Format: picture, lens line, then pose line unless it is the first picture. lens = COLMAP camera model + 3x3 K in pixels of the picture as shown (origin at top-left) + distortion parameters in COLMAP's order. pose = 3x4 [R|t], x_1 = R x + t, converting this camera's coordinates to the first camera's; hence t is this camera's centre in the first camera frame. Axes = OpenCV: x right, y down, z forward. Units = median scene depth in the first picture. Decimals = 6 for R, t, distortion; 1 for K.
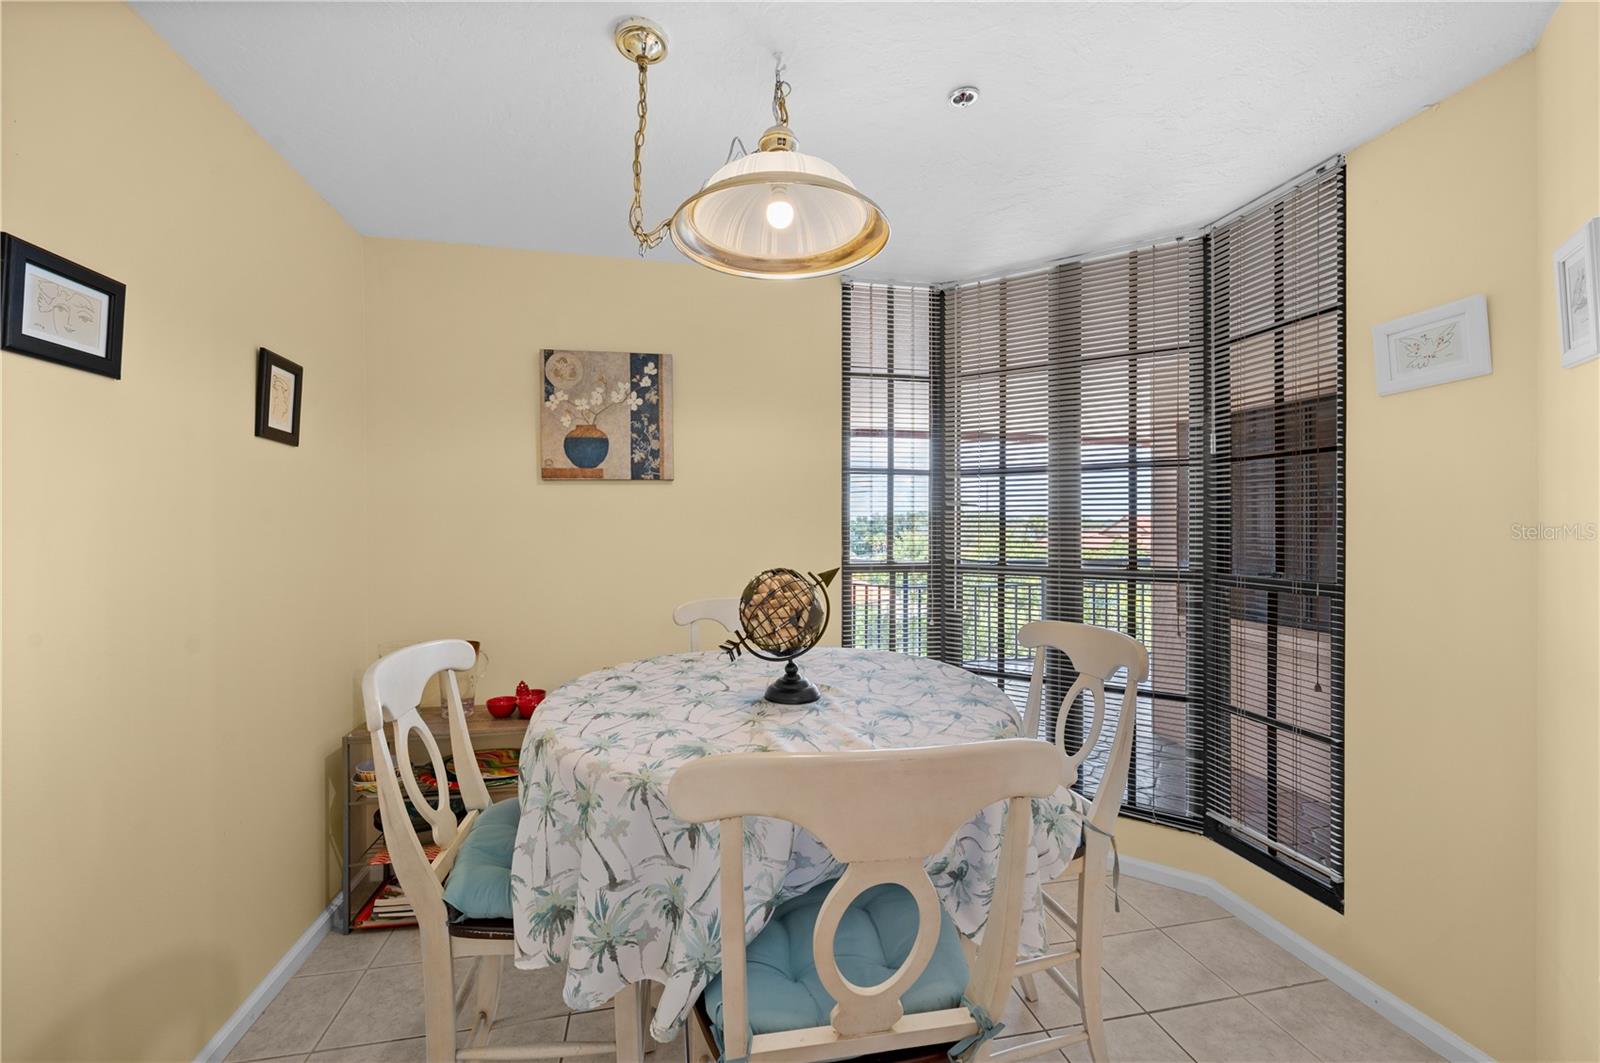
lens RADIAL K [[639.9, 0, 795.4], [0, 639.9, 527.3], [0, 0, 1]] dist [-0.001806, -0.000094]
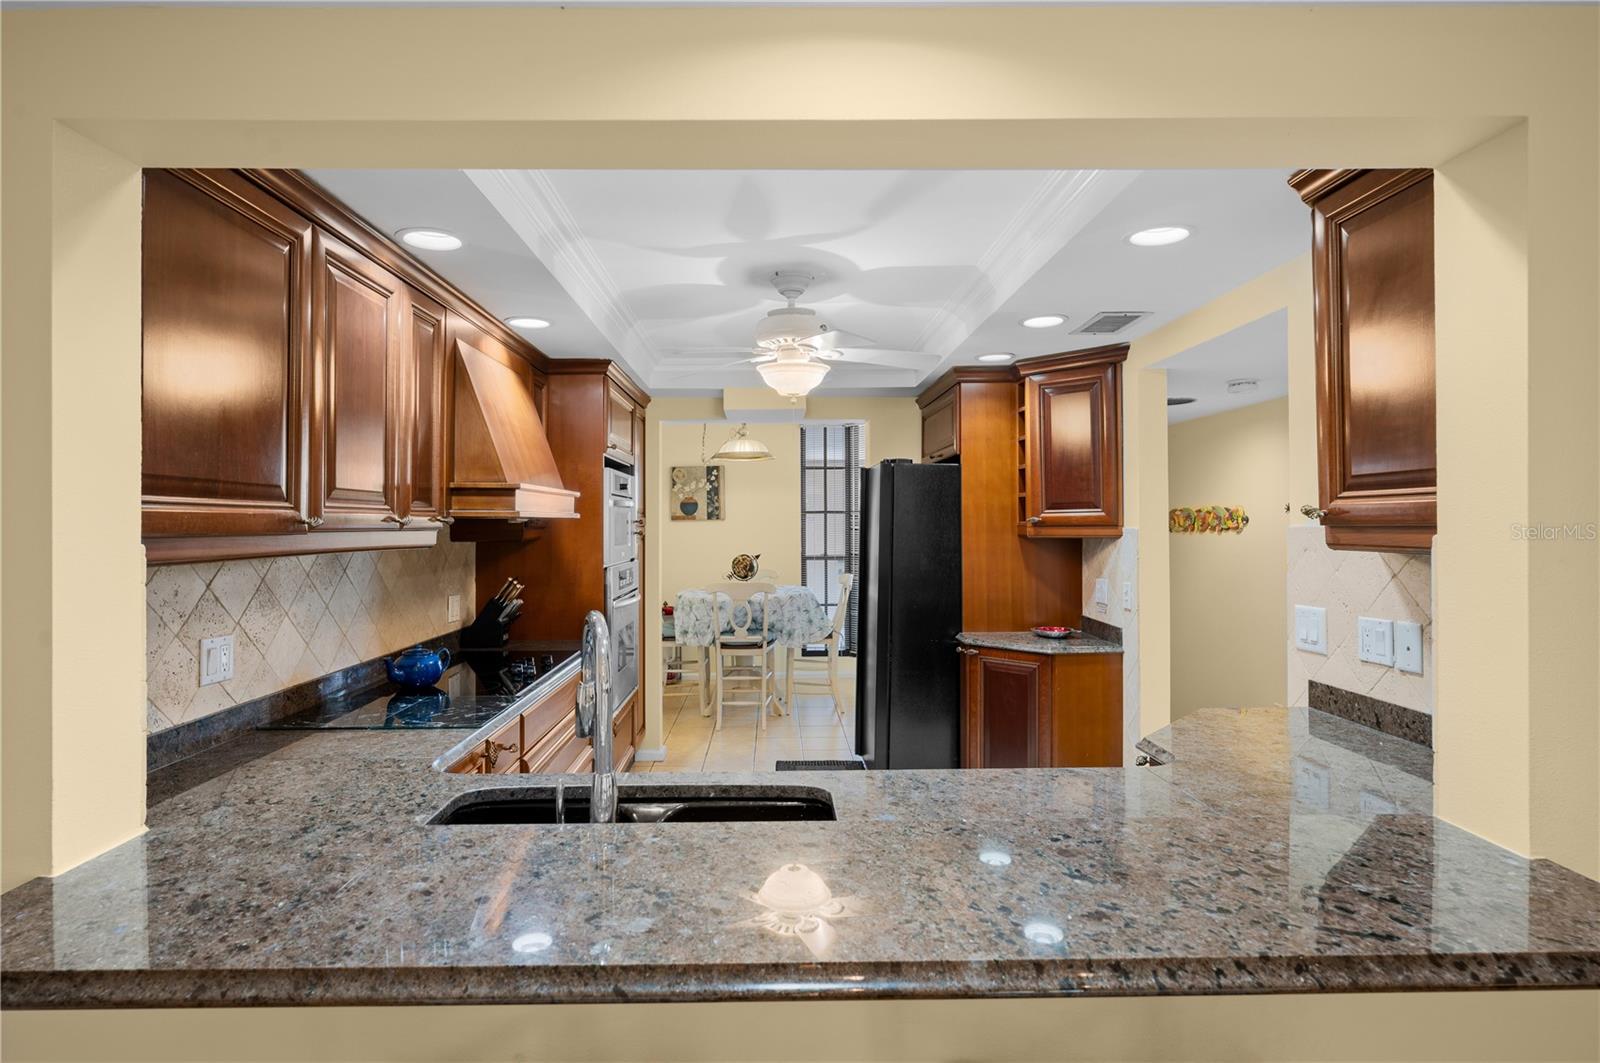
lens RADIAL K [[815.3, 0, 793.7], [0, 815.3, 516.2], [0, 0, 1]] dist [-0.020920, -0.000044]
pose [[0.983949, -0.007780, -0.178282, 0.599619], [0.006393, 0.999945, -0.008353, -0.060435], [0.178338, 0.007079, 0.983944, -1.922272]]
